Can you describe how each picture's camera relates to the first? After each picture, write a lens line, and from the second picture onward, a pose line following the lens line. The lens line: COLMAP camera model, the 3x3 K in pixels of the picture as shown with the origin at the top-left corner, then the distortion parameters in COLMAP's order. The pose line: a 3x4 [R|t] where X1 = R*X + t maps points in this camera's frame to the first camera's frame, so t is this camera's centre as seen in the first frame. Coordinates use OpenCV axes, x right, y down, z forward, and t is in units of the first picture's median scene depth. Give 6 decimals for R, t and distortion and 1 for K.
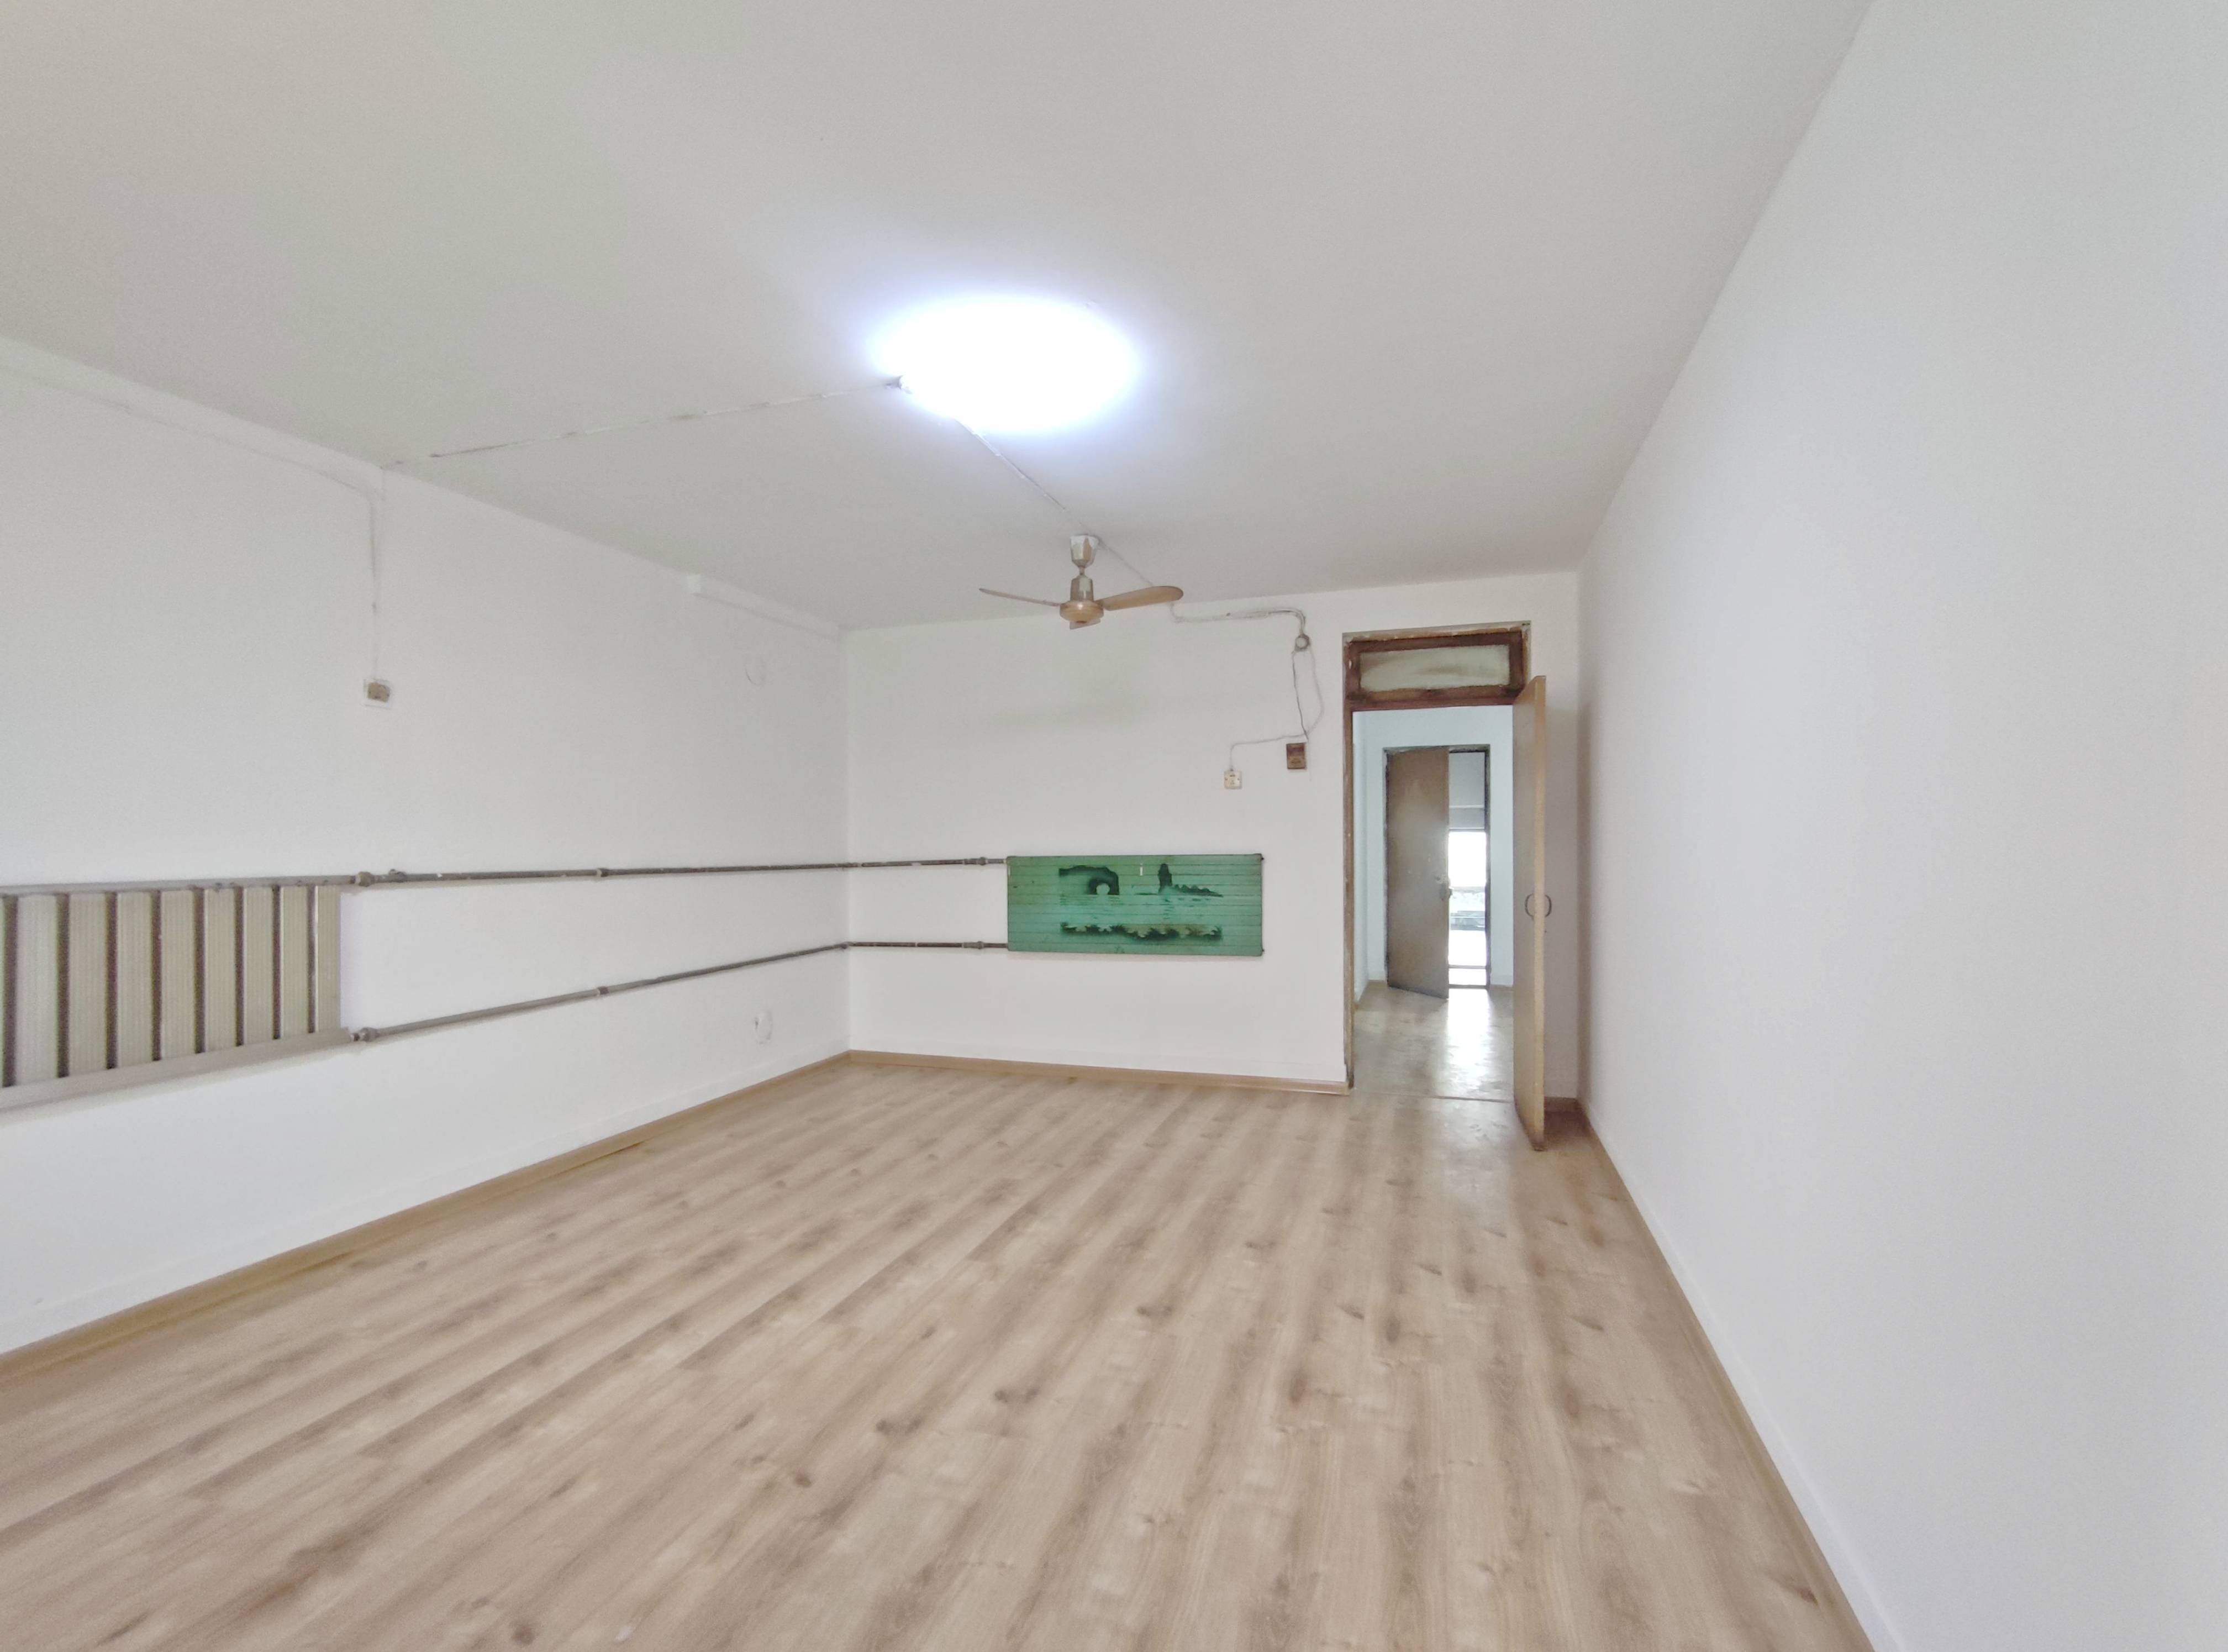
lens RADIAL K [[1012.9, 0, 1107.9], [0, 1012.9, 844.3], [0, 0, 1]] dist [-0.000095, -0.000584]
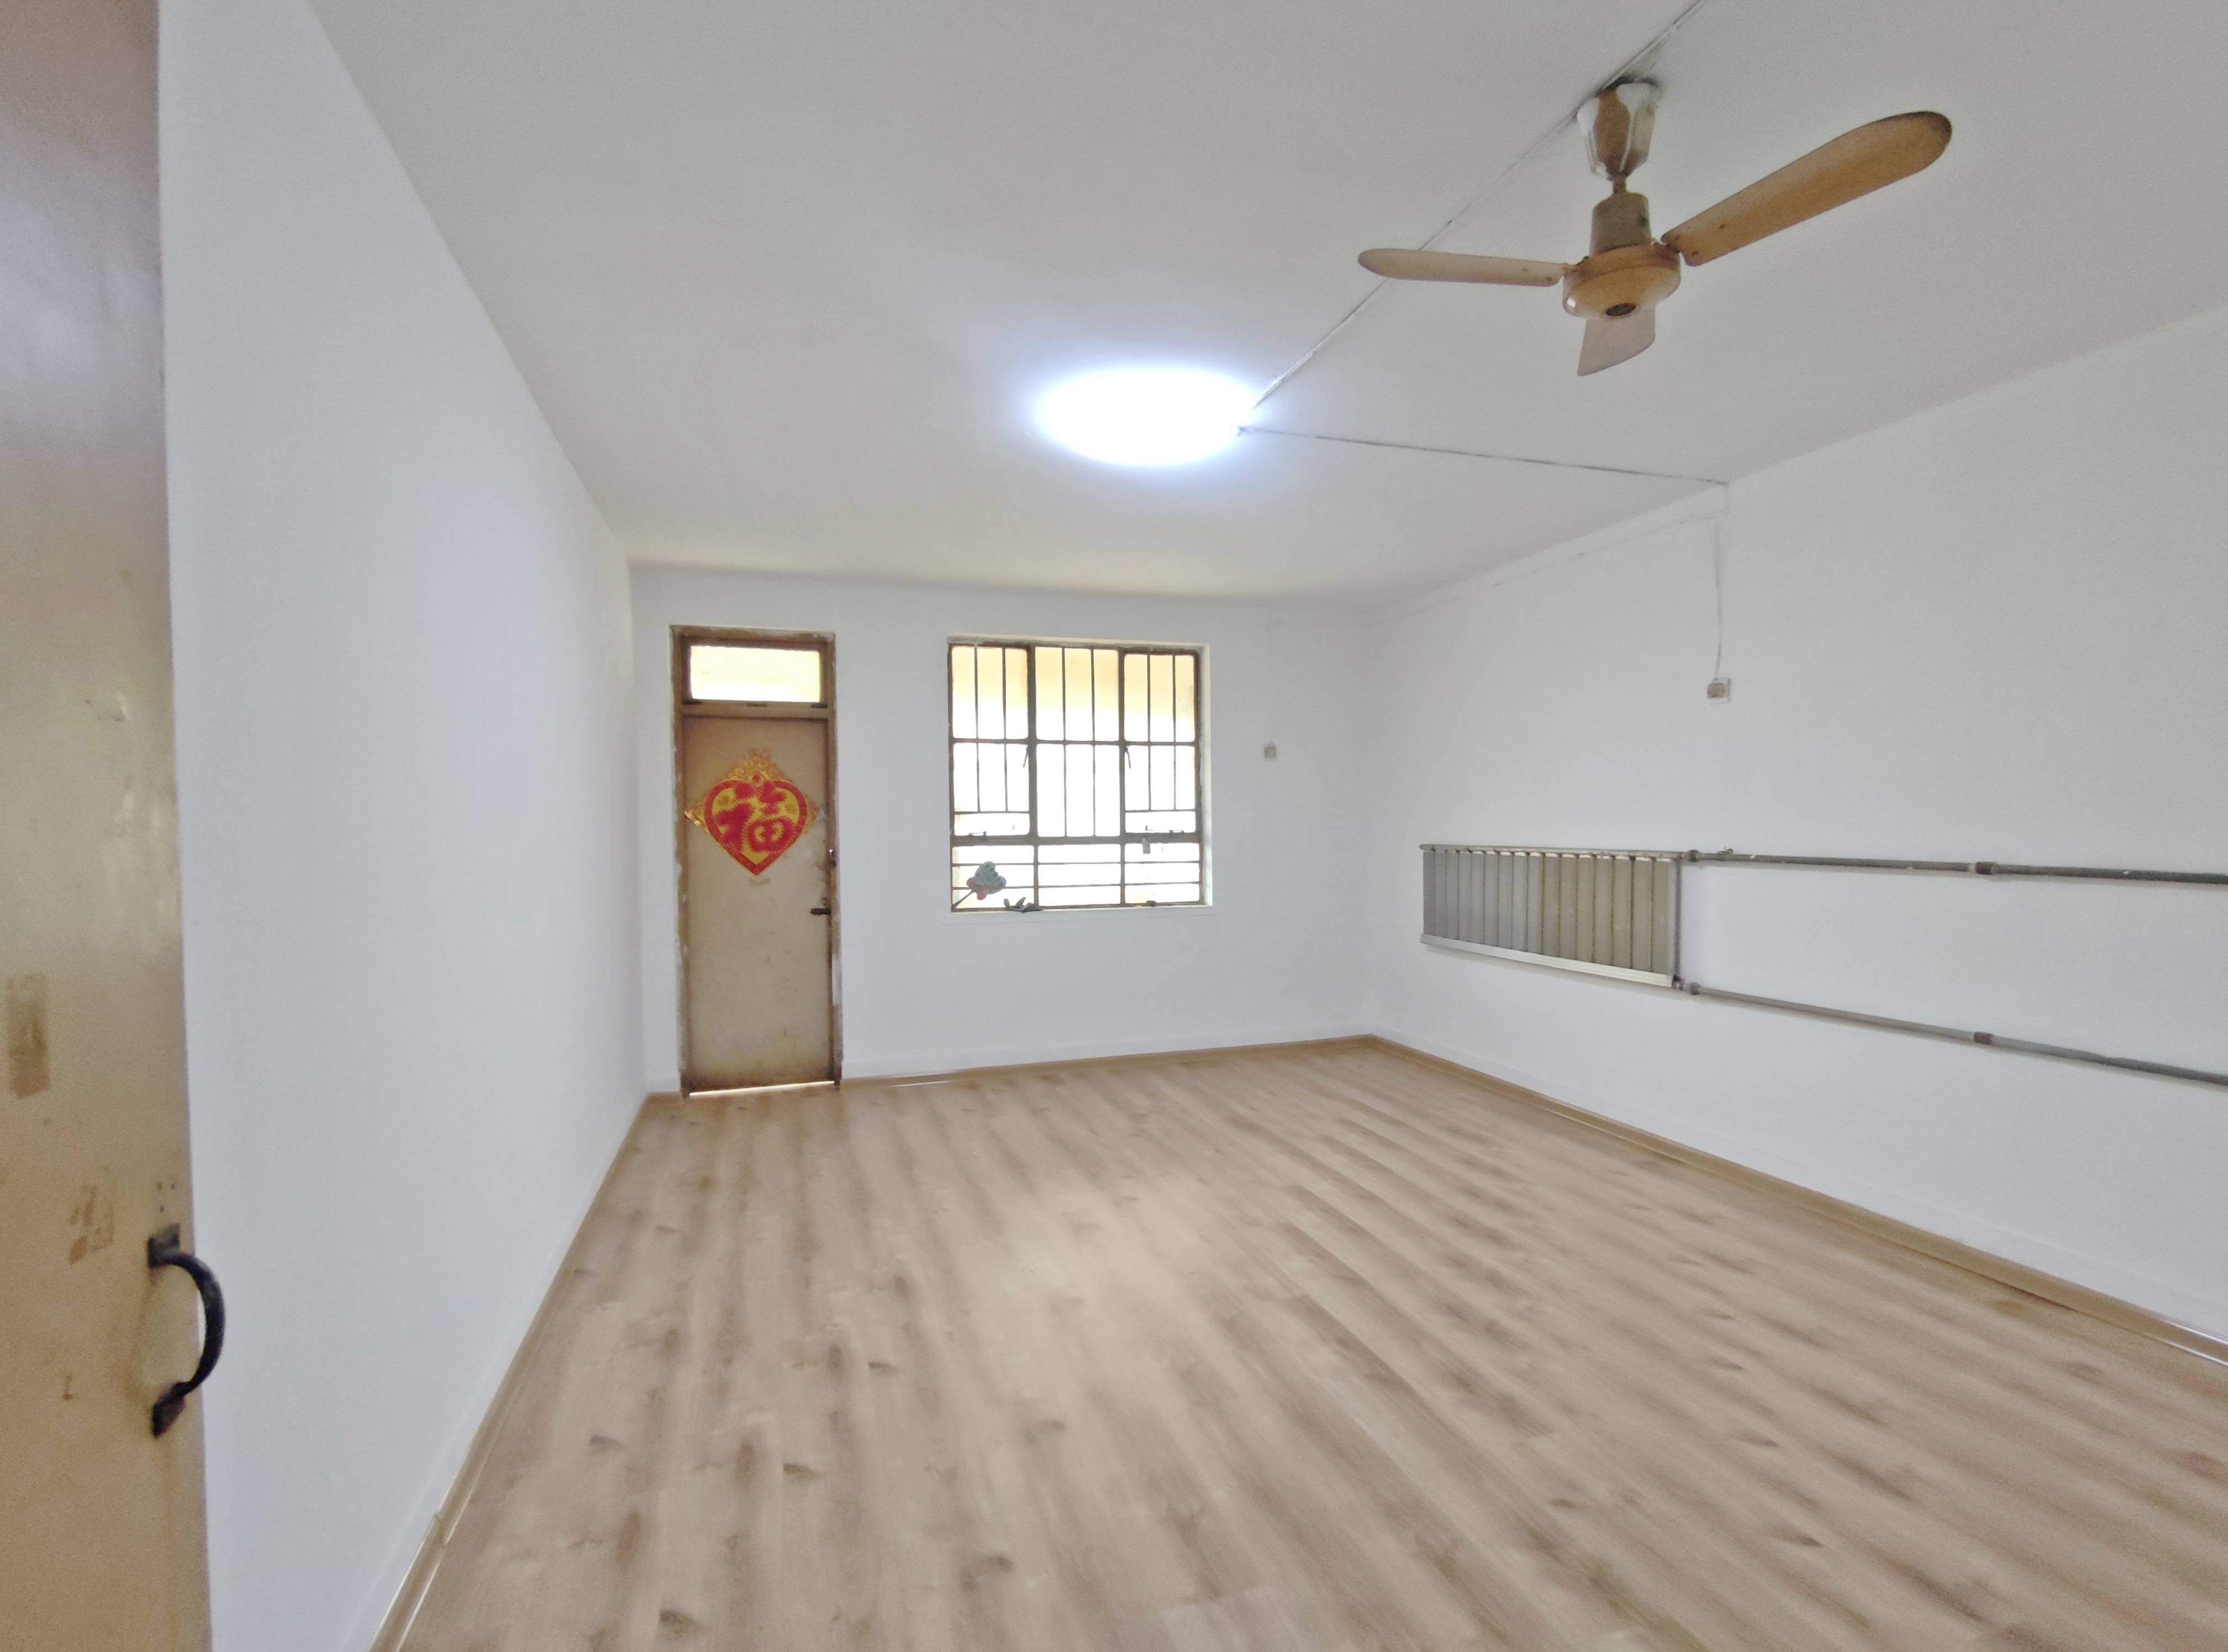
lens RADIAL K [[1012.9, 0, 1107.9], [0, 1012.9, 844.3], [0, 0, 1]] dist [-0.000095, -0.000584]
pose [[-0.811276, 0.028629, -0.583963, 0.557398], [0.015140, 0.999494, 0.027966, -0.024340], [0.584468, 0.013847, -0.811299, 1.734681]]
